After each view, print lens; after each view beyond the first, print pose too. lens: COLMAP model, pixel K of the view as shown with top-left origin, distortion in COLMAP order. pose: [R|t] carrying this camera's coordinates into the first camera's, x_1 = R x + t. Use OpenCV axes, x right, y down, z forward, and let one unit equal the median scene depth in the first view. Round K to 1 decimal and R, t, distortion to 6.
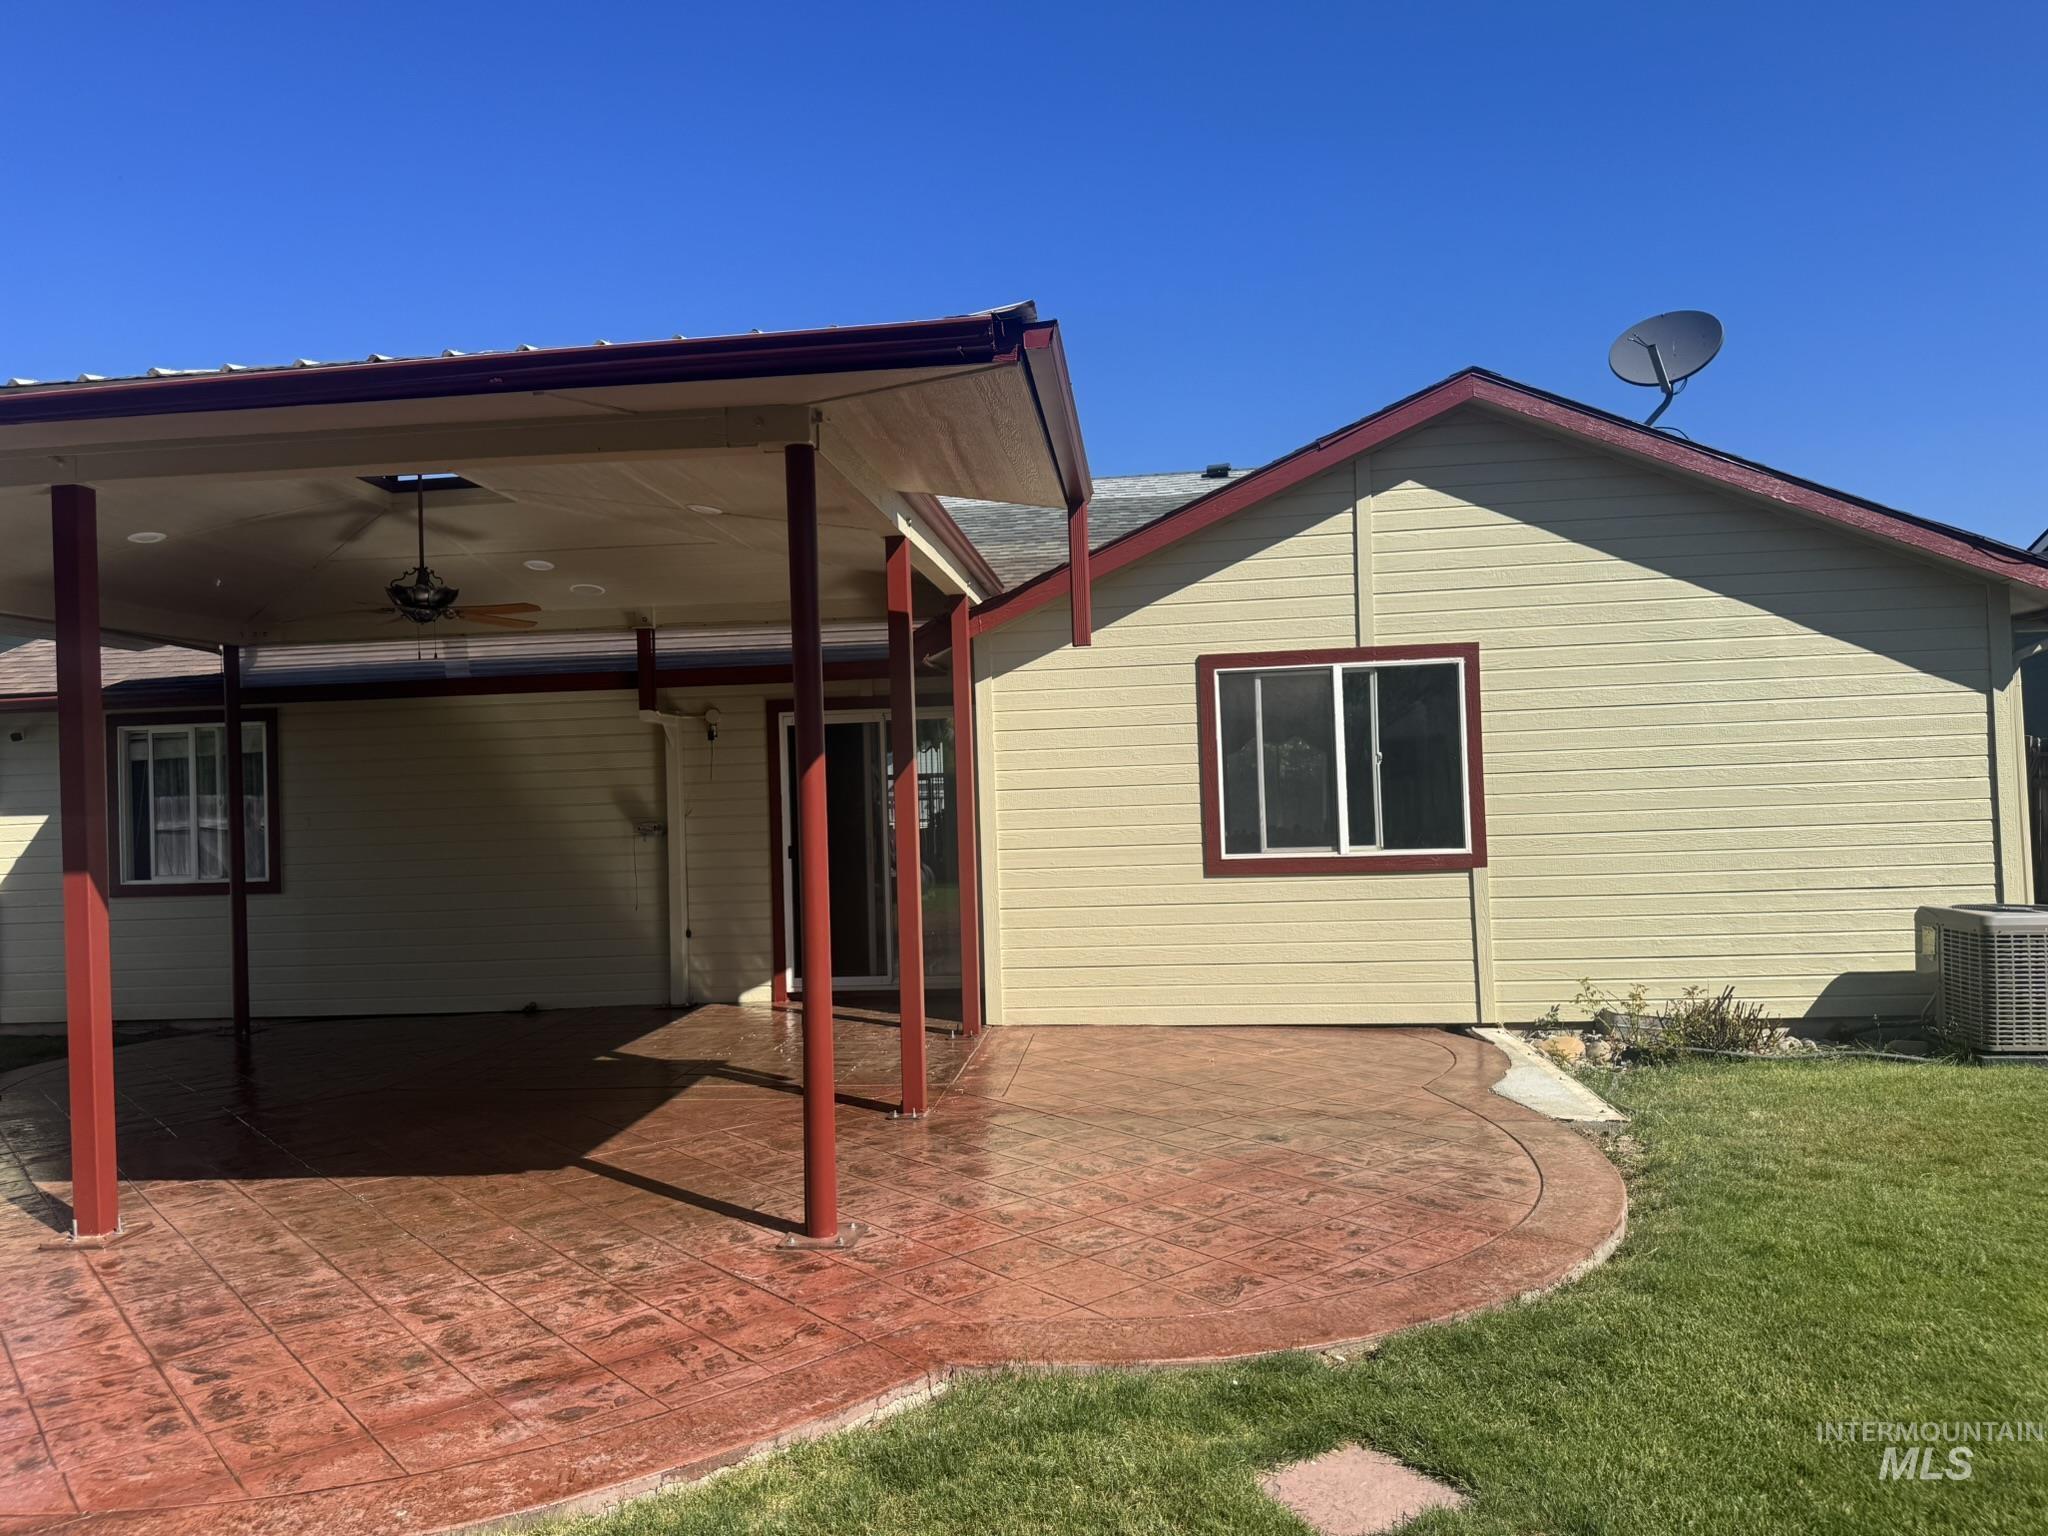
lens RADIAL K [[1460.3, 0, 1017.5], [0, 1460.3, 746.5], [0, 0, 1]] dist [0.111438, -0.123326]
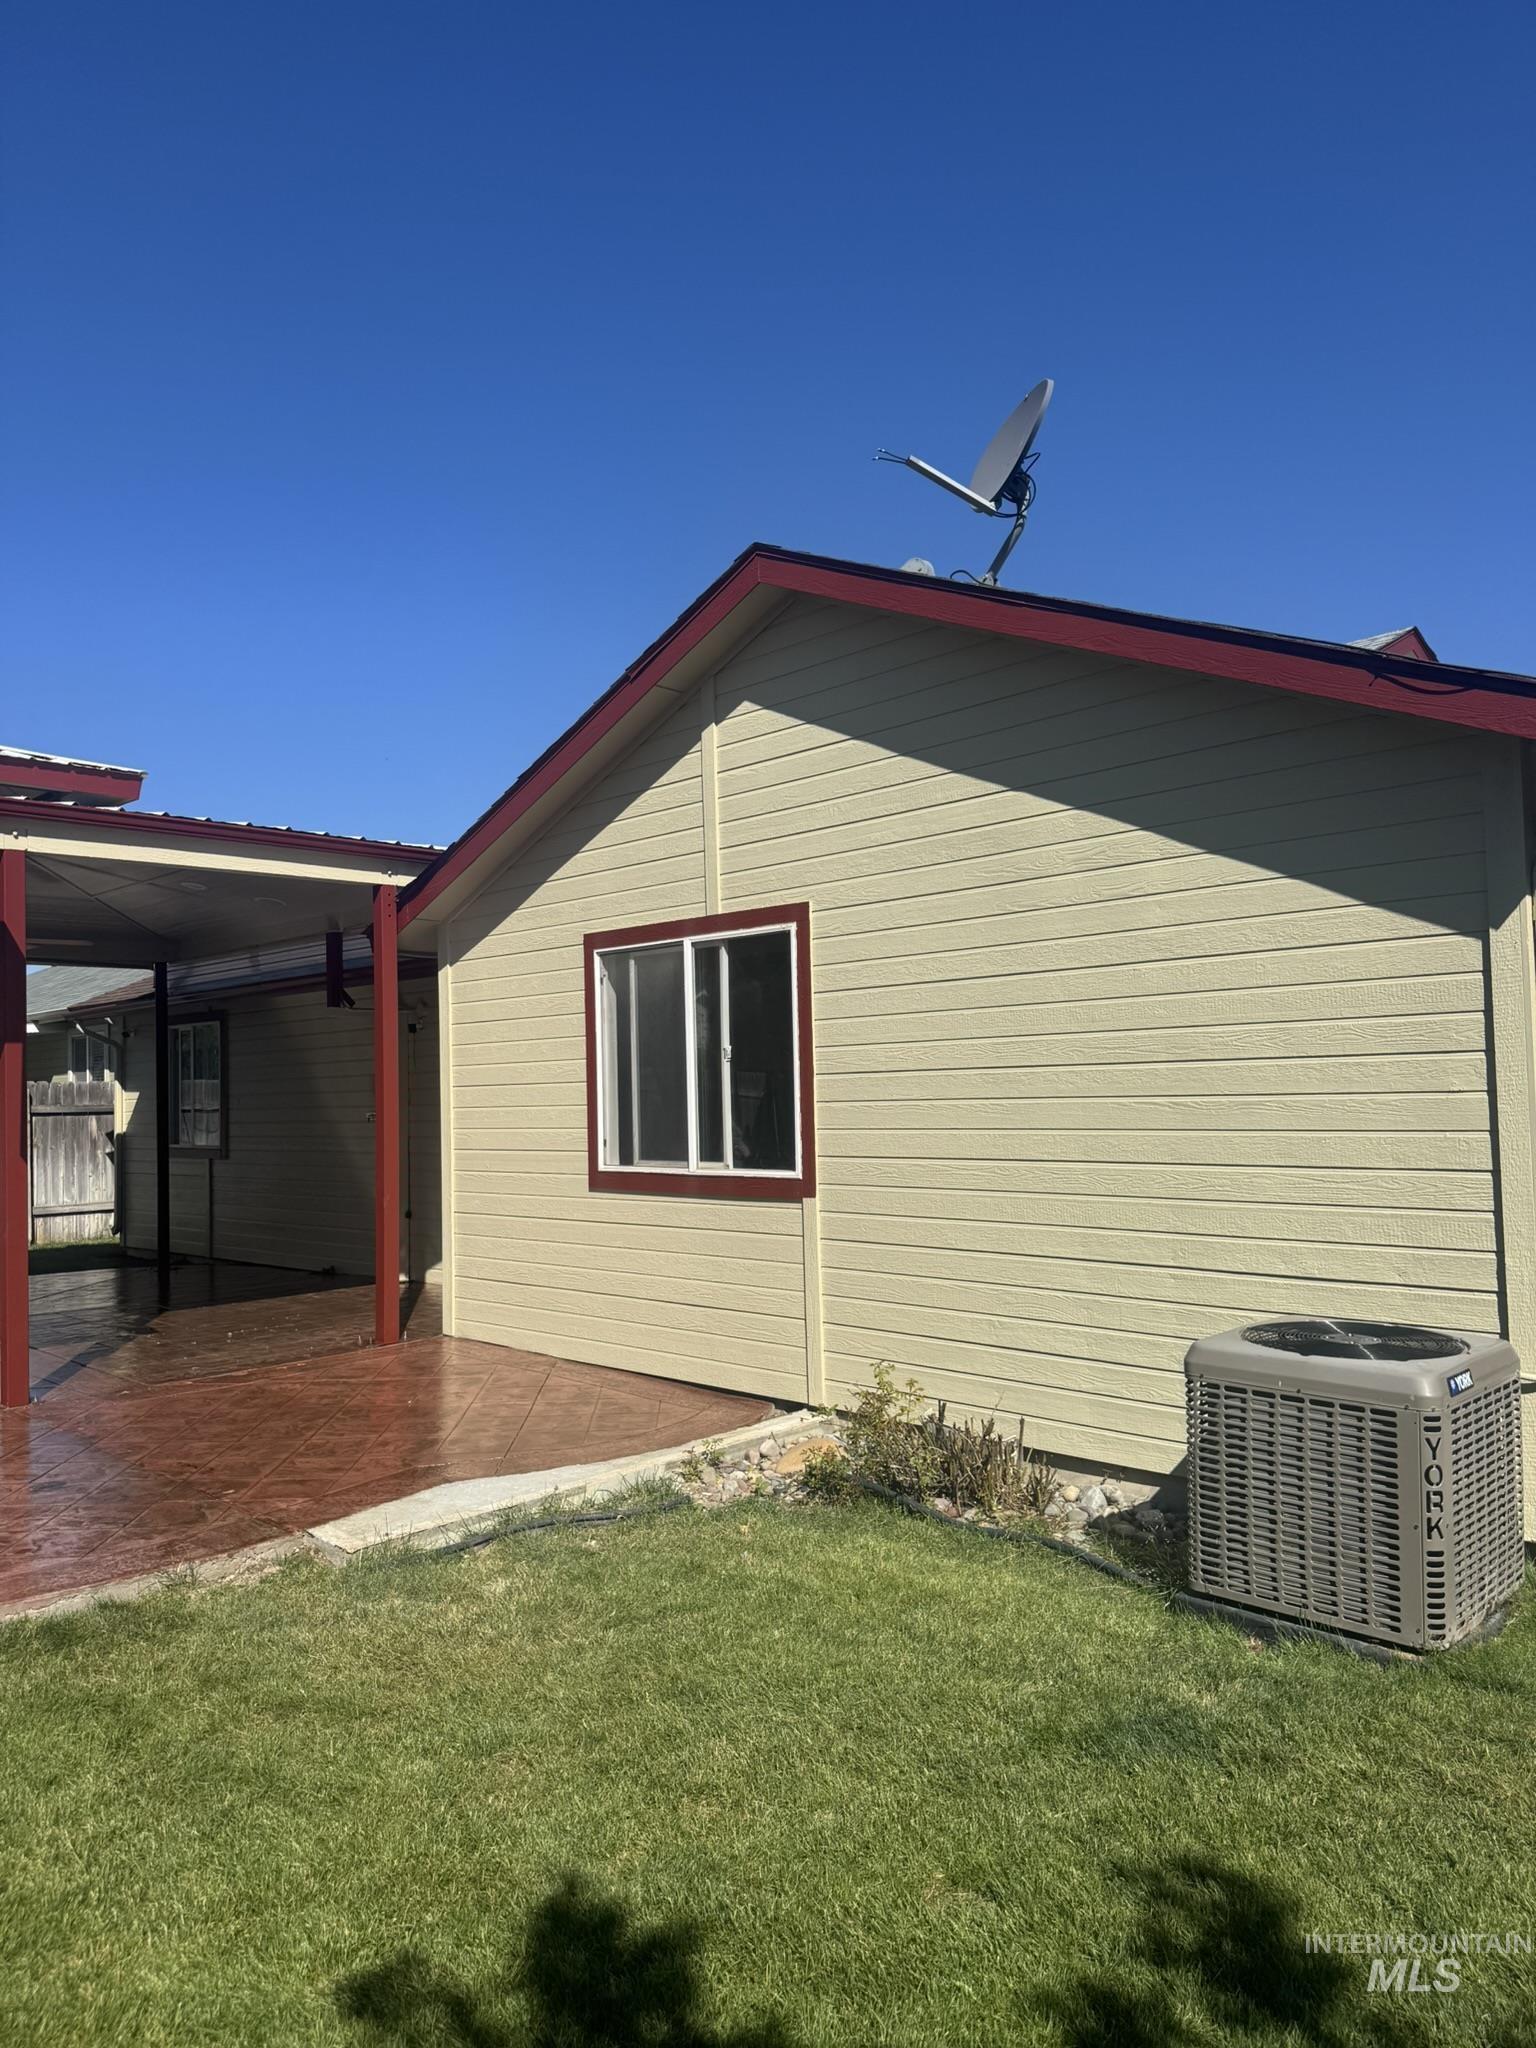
lens RADIAL K [[1460.3, 0, 759.7], [0, 1460.3, 1010.3], [0, 0, 1]] dist [0.111438, -0.123326]
pose [[0.774405, -0.015448, -0.632501, 0.783313], [0.004479, 0.999811, -0.018935, -0.000294], [0.632674, 0.011830, 0.774328, 0.407789]]
